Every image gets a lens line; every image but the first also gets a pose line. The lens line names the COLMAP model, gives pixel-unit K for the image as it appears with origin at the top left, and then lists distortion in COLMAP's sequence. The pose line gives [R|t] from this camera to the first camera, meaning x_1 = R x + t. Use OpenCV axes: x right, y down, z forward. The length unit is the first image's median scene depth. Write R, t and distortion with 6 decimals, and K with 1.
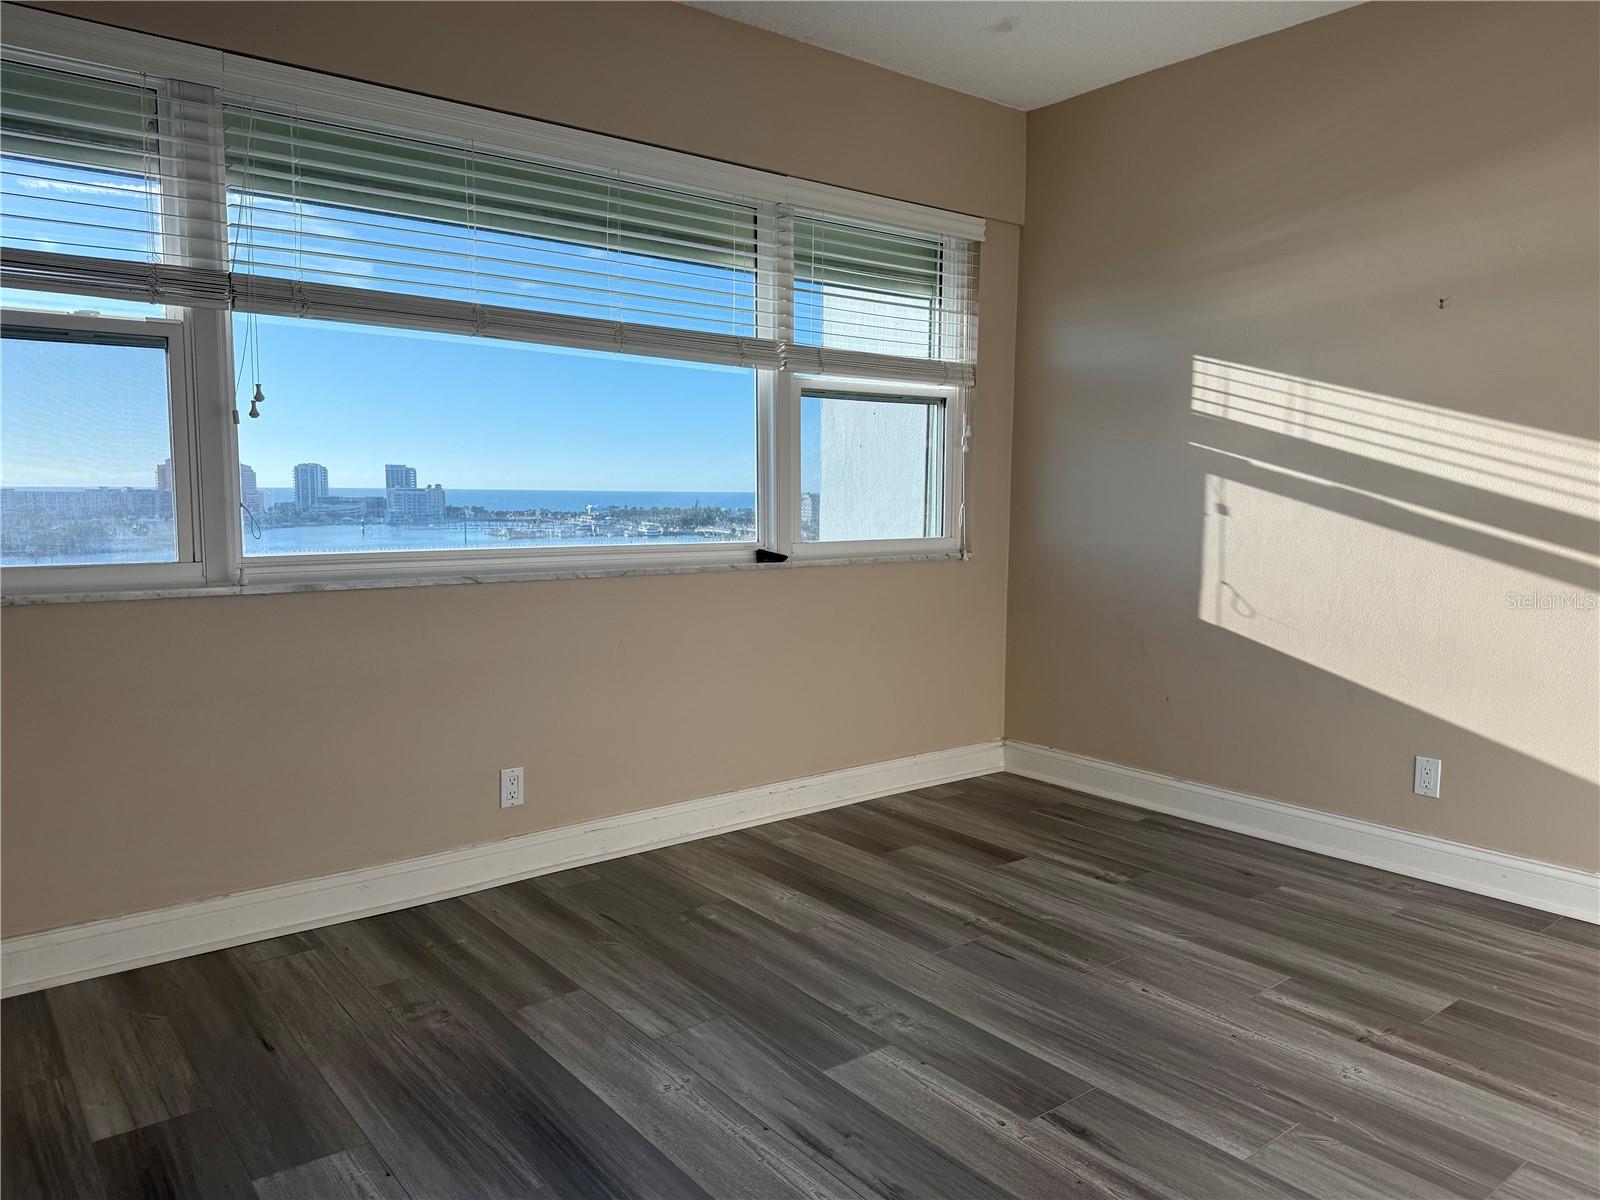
lens RADIAL K [[1123.7, 0, 799.8], [0, 1123.7, 596.8], [0, 0, 1]] dist [0.060937, -0.089565]
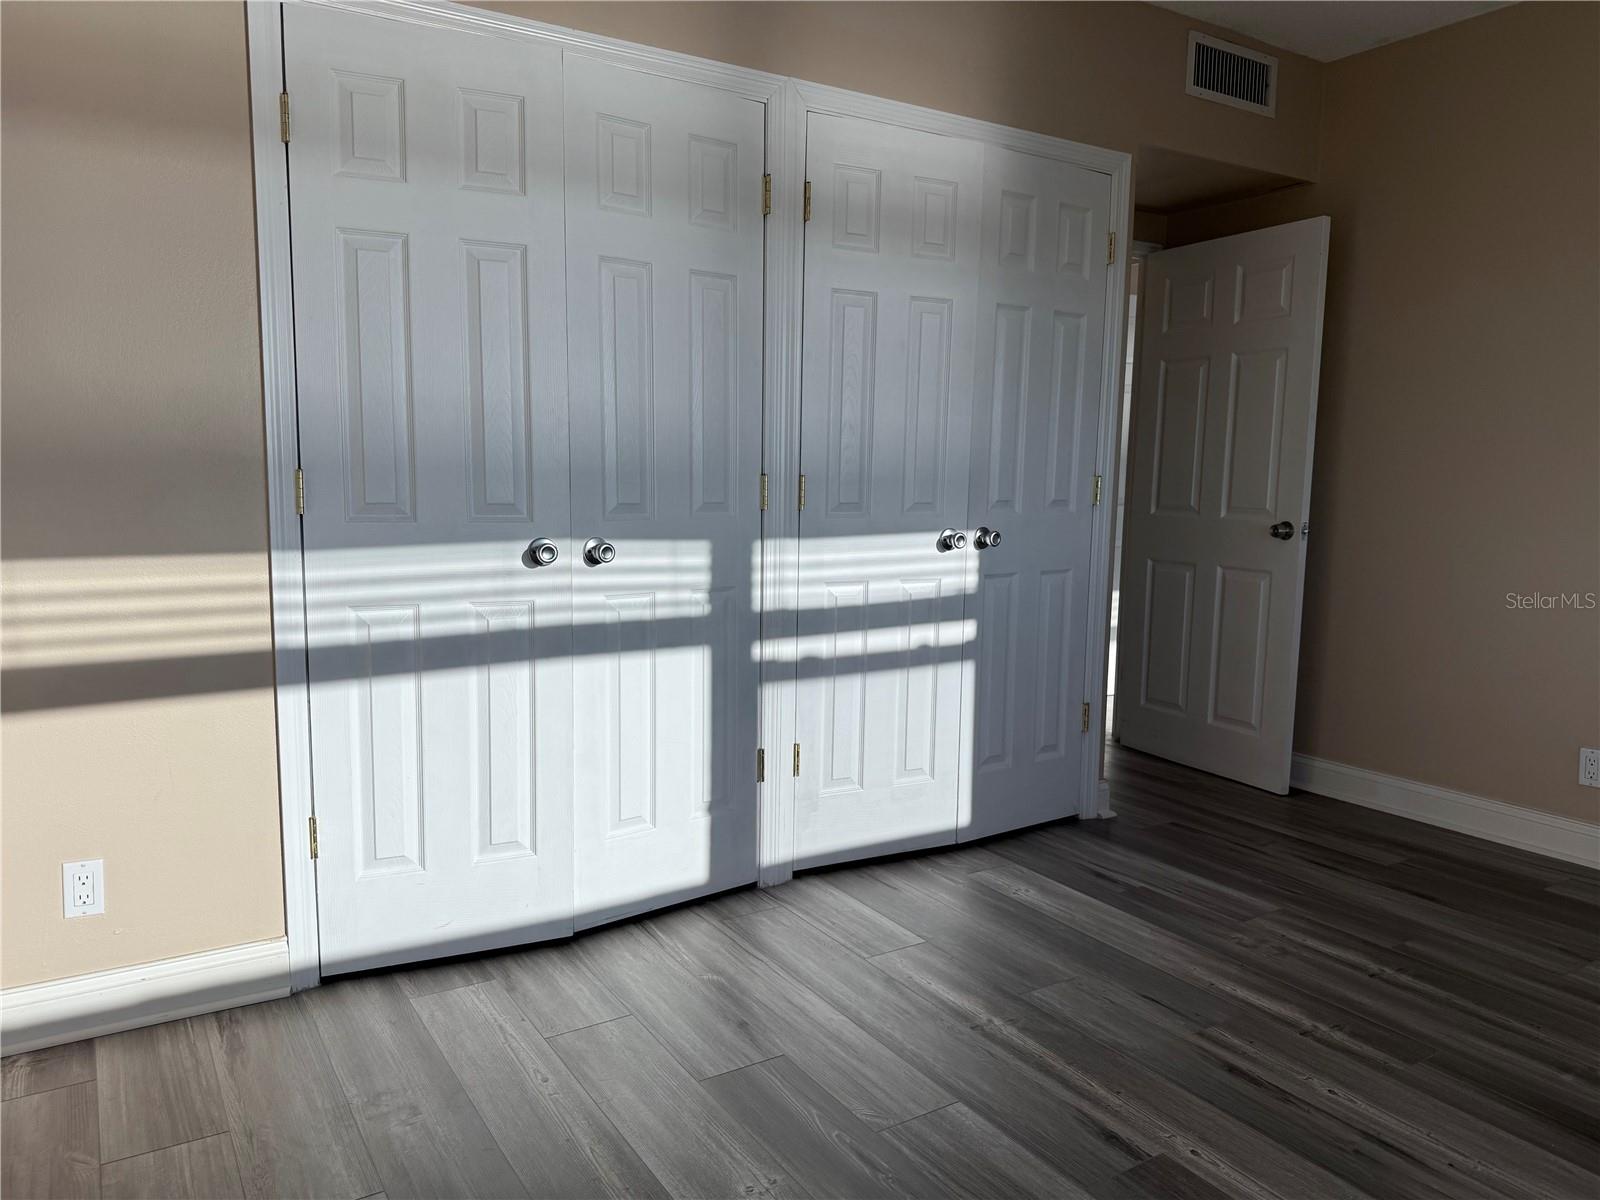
lens RADIAL K [[1123.7, 0, 800.8], [0, 1123.7, 602.7], [0, 0, 1]] dist [0.060937, -0.089565]
pose [[-0.994450, -0.027459, 0.101563, 0.426130], [-0.006043, 0.978654, 0.205424, -0.177508], [-0.105036, 0.203670, -0.973389, 1.886341]]
